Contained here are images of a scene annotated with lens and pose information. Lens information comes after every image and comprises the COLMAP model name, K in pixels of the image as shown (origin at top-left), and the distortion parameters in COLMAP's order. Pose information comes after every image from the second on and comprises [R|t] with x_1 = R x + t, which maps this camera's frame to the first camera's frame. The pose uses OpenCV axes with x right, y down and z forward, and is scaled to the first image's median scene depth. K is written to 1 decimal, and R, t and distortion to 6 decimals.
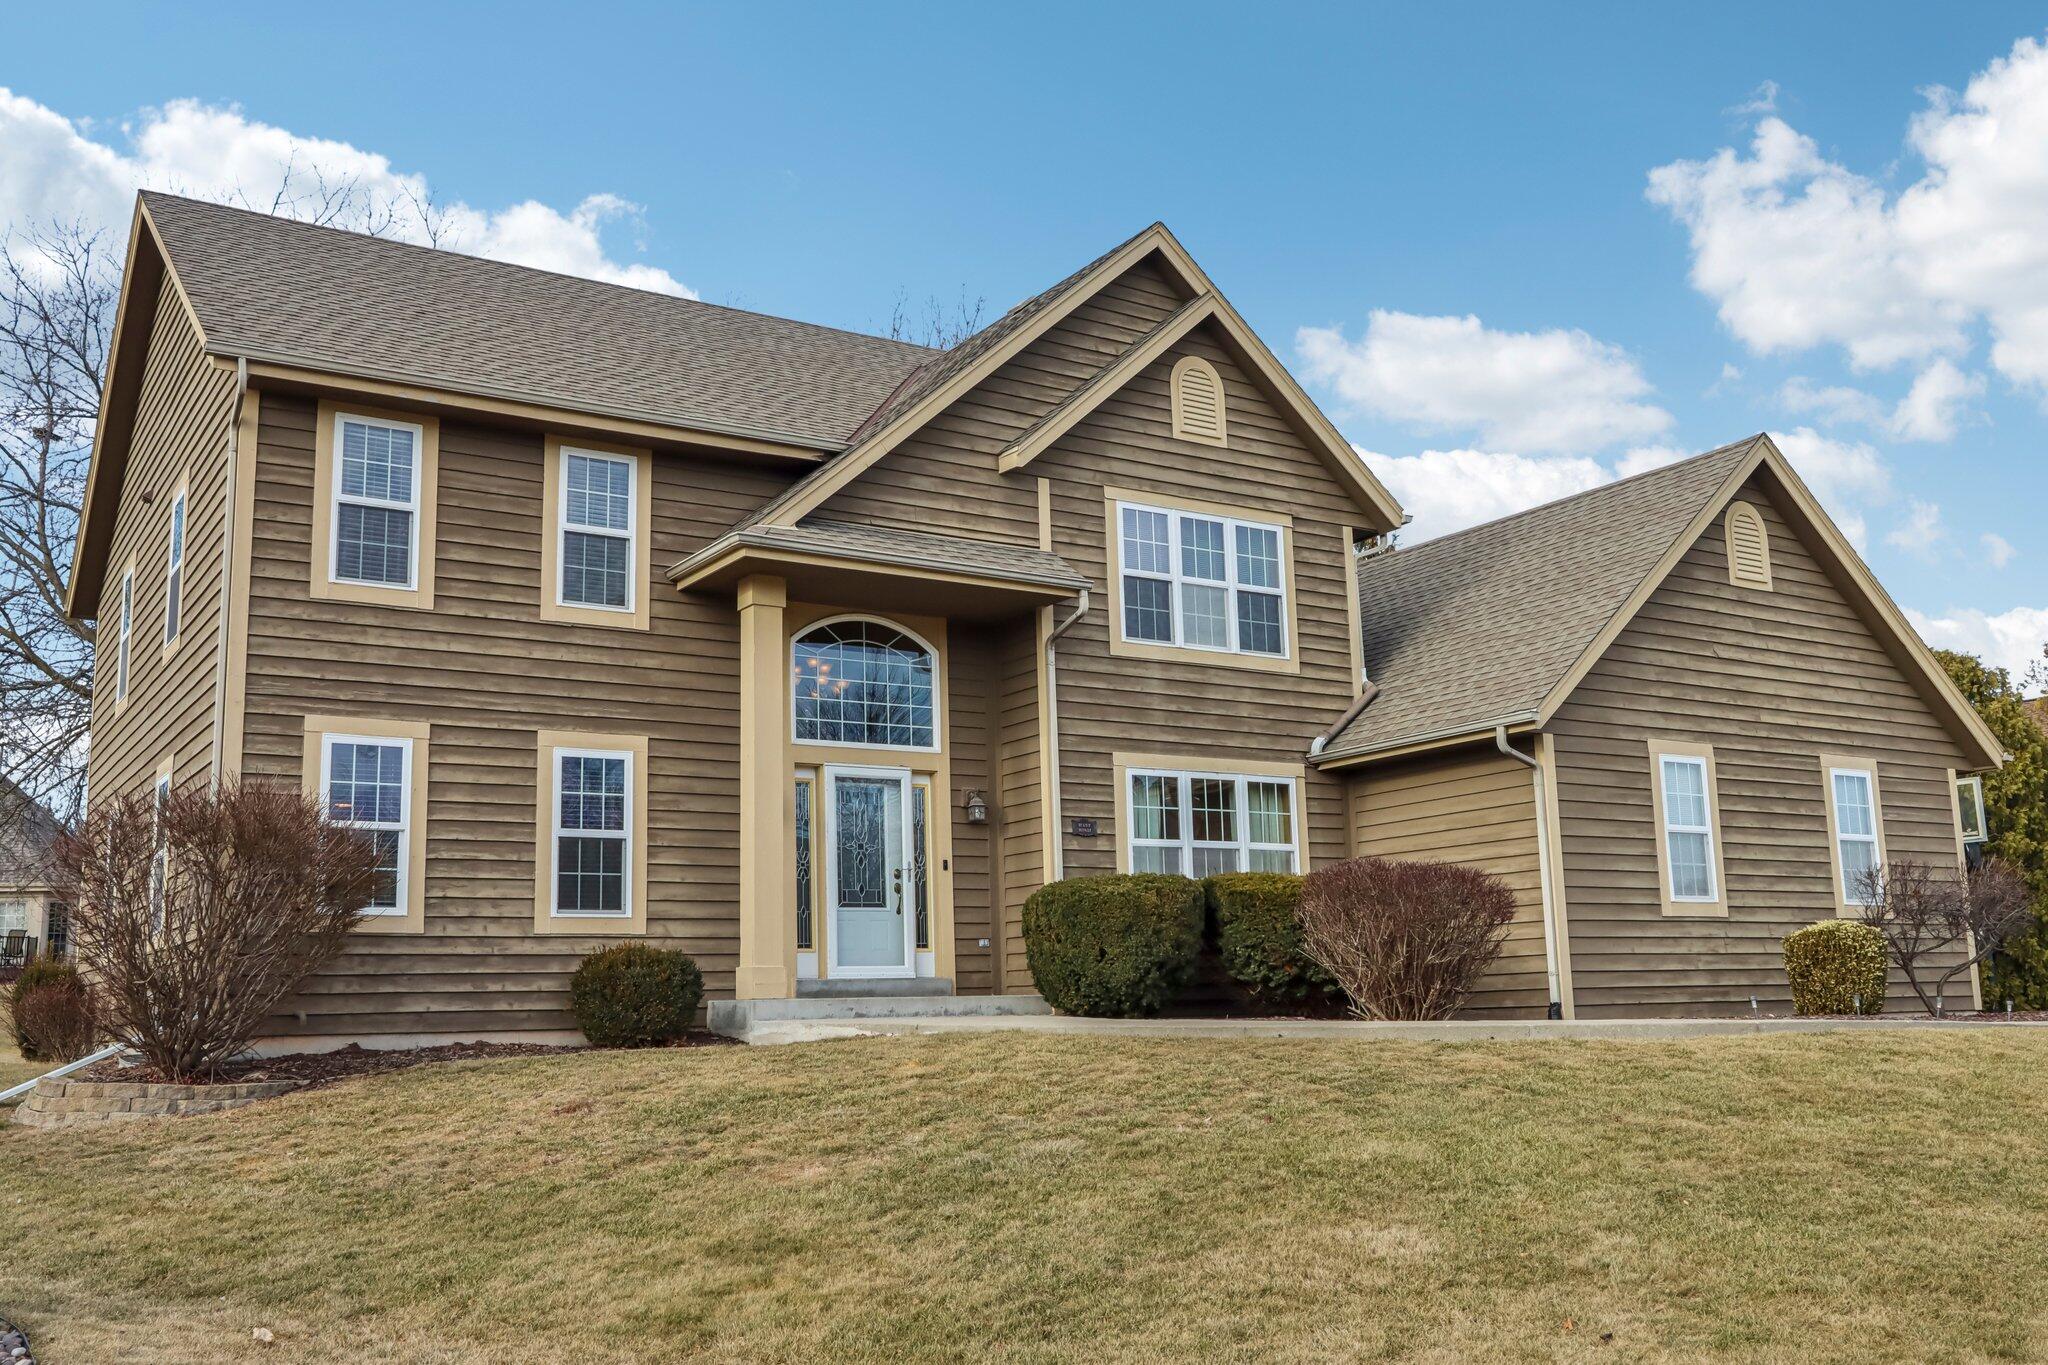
lens RADIAL K [[1826.0, 0, 979.9], [0, 1826.0, 692.3], [0, 0, 1]] dist [0.012965, 0.000948]
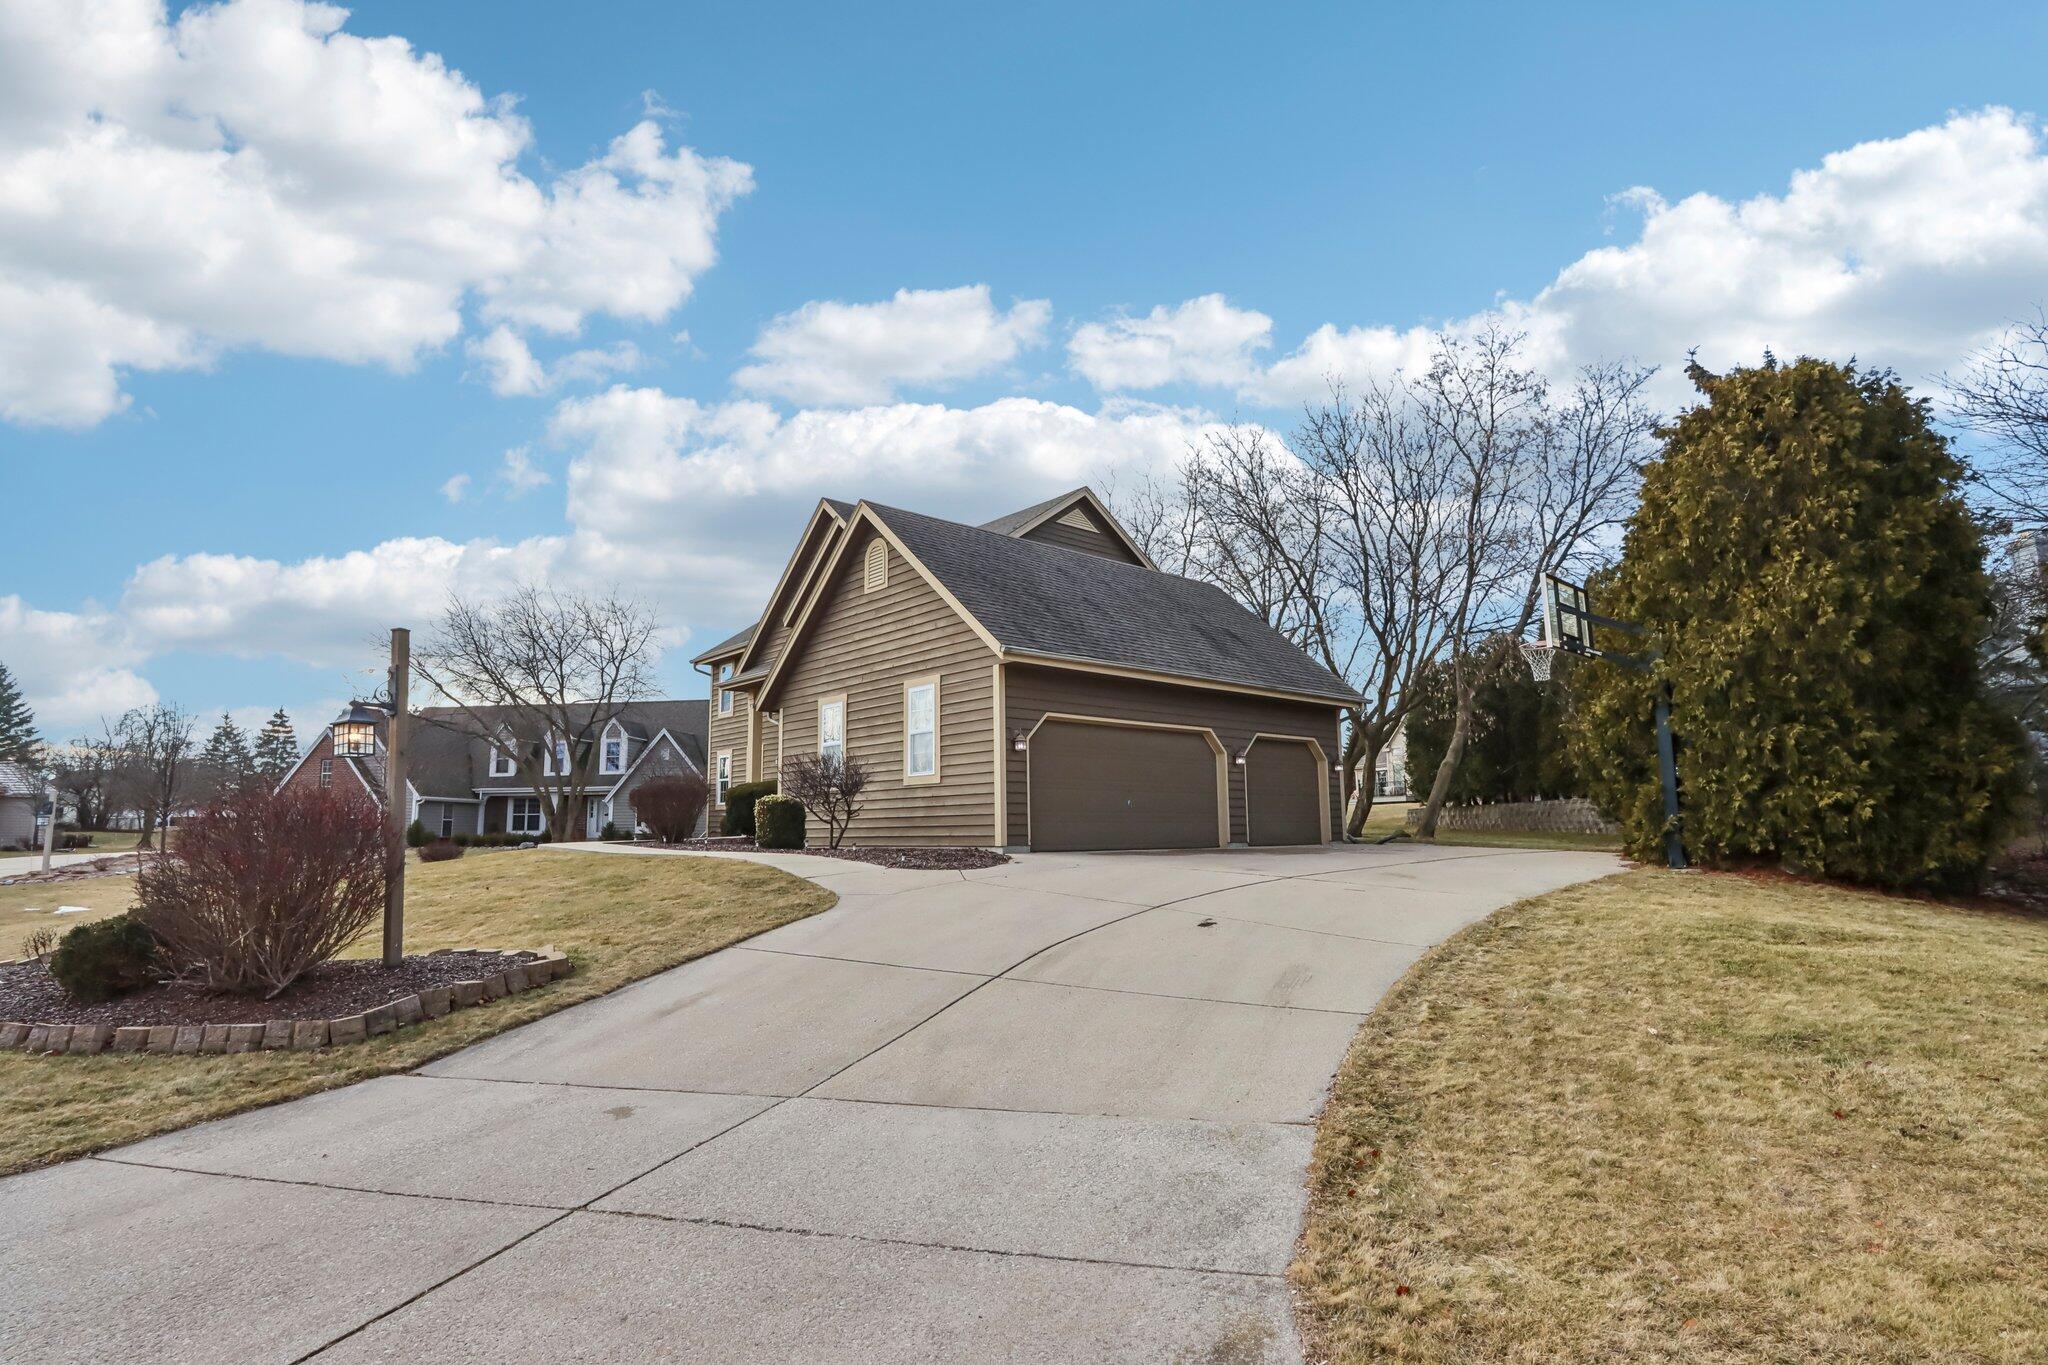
lens RADIAL K [[1015.8, 0, 1024.0], [0, 1015.8, 682.5], [0, 0, 1]] dist [-0.031200, -0.000009]
pose [[0.174260, -0.123342, -0.976944, 1.332225], [0.180881, 0.979252, -0.091369, 0.133326], [0.967944, -0.160788, 0.192955, 0.935420]]
